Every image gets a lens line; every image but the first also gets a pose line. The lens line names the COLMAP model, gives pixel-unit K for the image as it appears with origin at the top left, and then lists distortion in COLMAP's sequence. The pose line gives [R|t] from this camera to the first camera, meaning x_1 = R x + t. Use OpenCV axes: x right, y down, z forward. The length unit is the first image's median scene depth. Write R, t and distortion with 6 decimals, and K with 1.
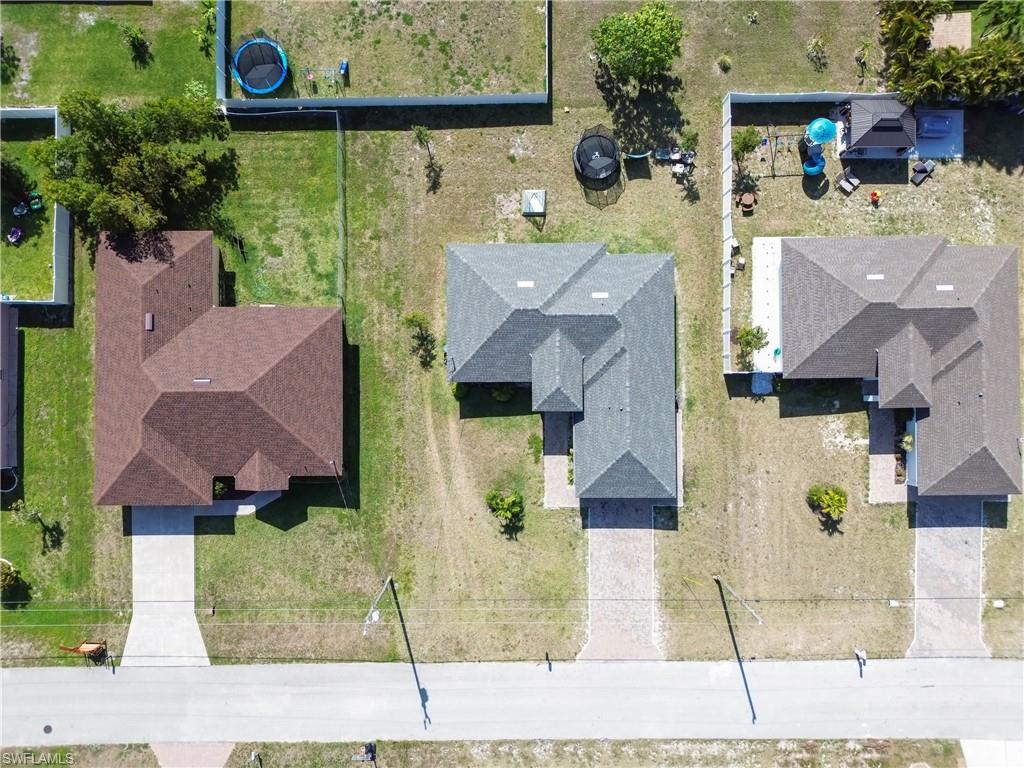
lens RADIAL K [[716.4, 0, 511.2], [0, 716.4, 380.6], [0, 0, 1]] dist [0.068738, -0.075603]
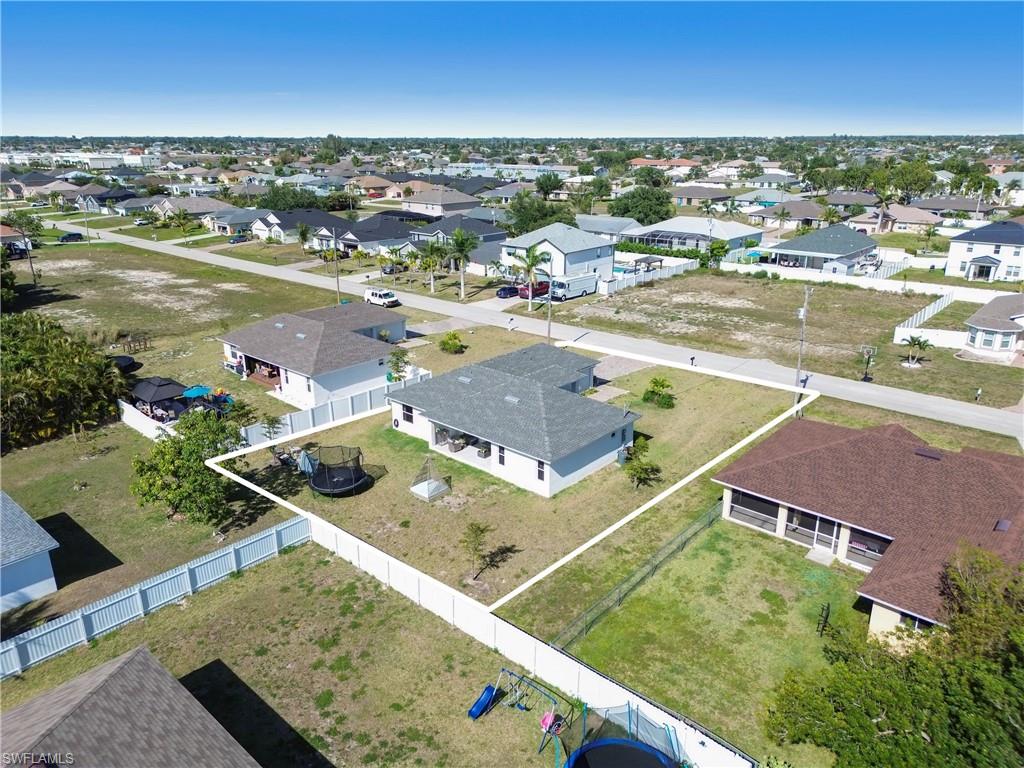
lens RADIAL K [[716.4, 0, 511.2], [0, 716.4, 380.6], [0, 0, 1]] dist [0.068738, -0.075603]
pose [[-0.743358, -0.194569, 0.639971, -0.525591], [0.668893, -0.218341, 0.710570, -0.731280], [0.001477, 0.956279, 0.292451, 0.652730]]
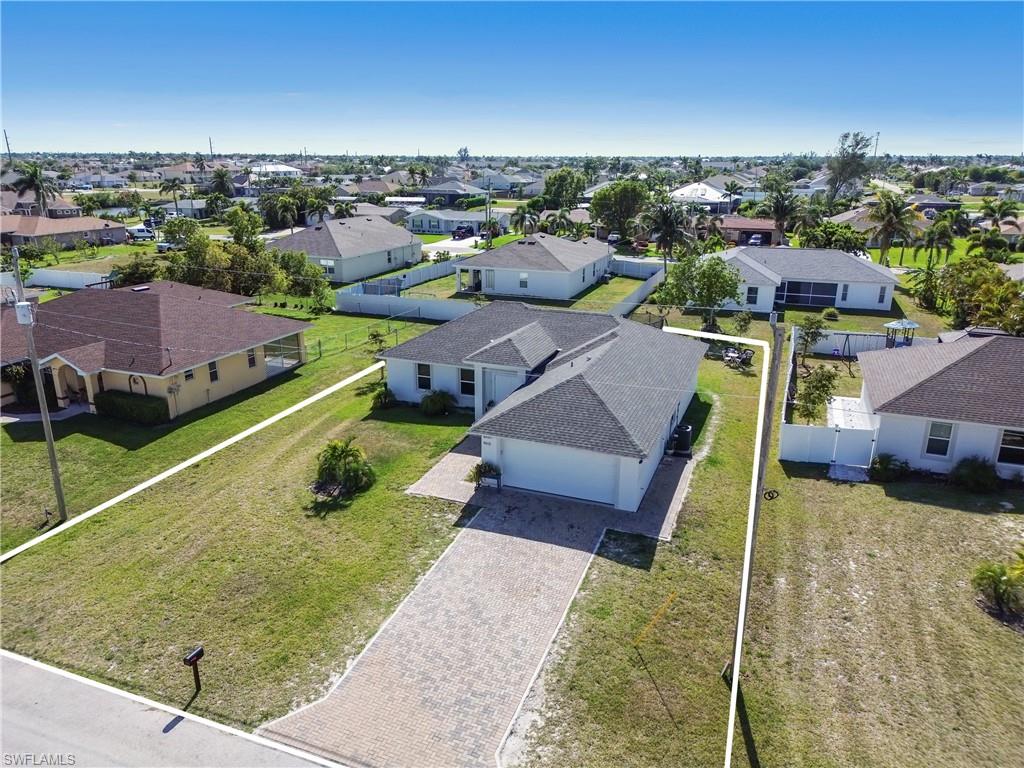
lens RADIAL K [[716.4, 0, 511.2], [0, 716.4, 380.6], [0, 0, 1]] dist [0.068738, -0.075603]
pose [[0.929618, 0.129770, -0.344919, 0.287154], [-0.368303, 0.294747, -0.881747, 0.582611], [-0.012760, 0.946723, 0.321797, 0.748254]]
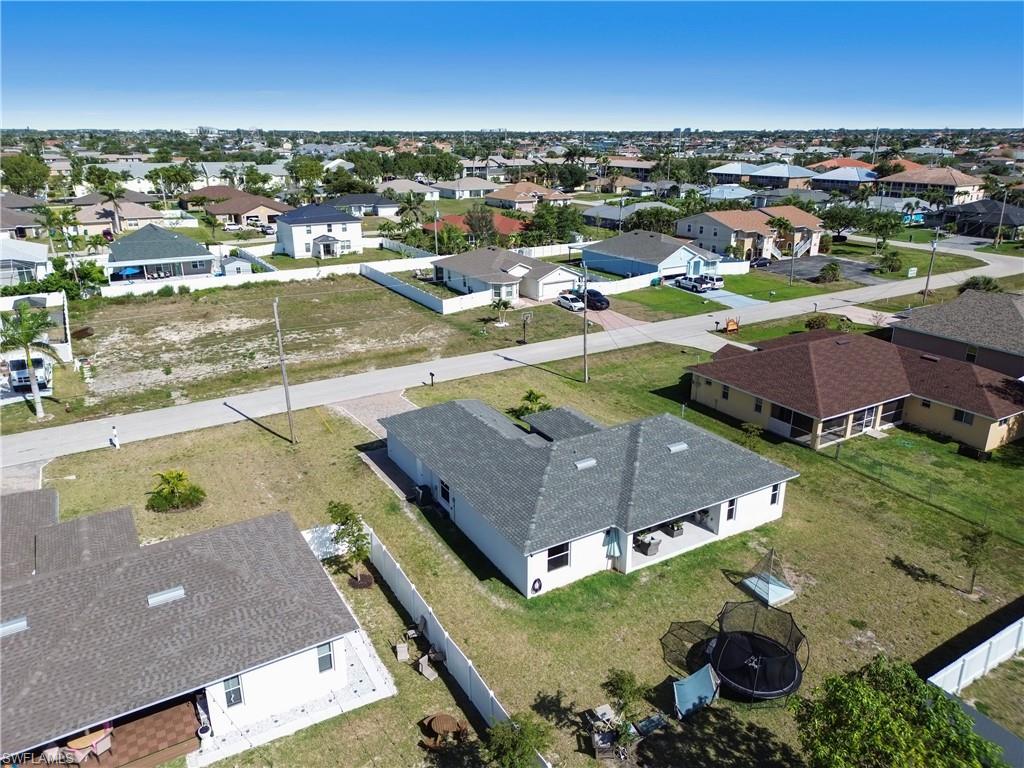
lens RADIAL K [[716.4, 0, 511.2], [0, 716.4, 380.6], [0, 0, 1]] dist [0.068738, -0.075603]
pose [[-0.861131, 0.184502, -0.473723, 0.463718], [-0.507641, -0.261719, 0.820856, -0.586744], [0.027468, 0.947345, 0.319035, 0.644817]]
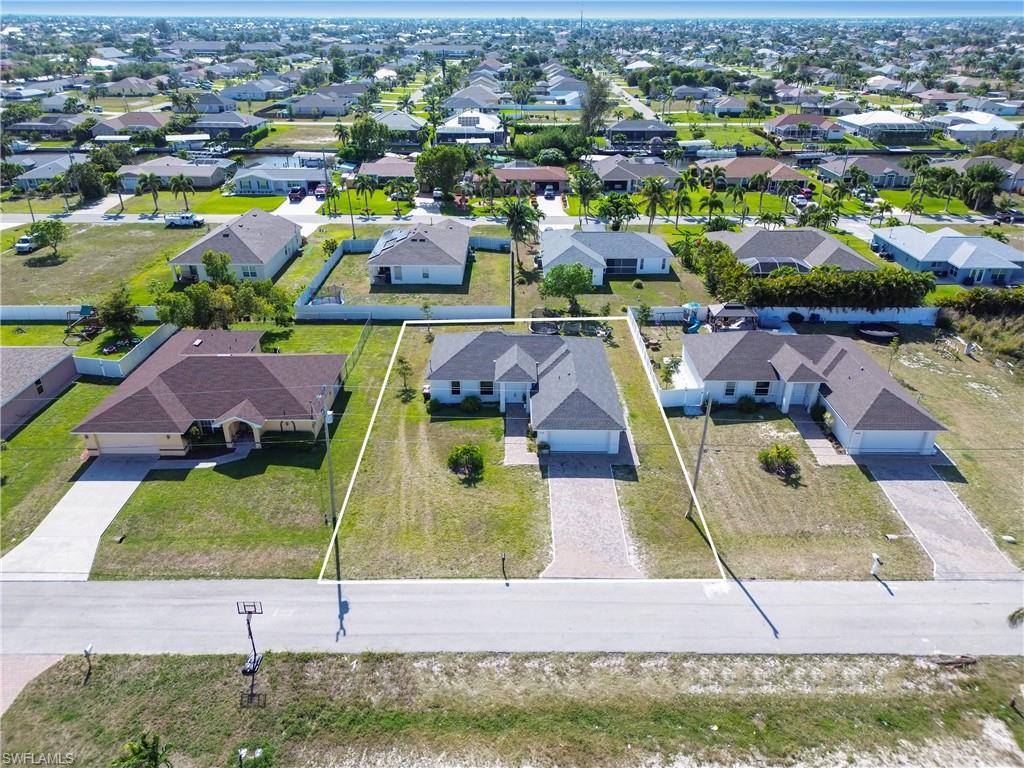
lens RADIAL K [[716.4, 0, 511.2], [0, 716.4, 380.6], [0, 0, 1]] dist [0.068738, -0.075603]
pose [[0.999724, 0.023473, 0.001201, 0.051863], [-0.009926, 0.467960, -0.883694, 1.006757], [-0.021305, 0.883438, 0.468064, 0.419543]]
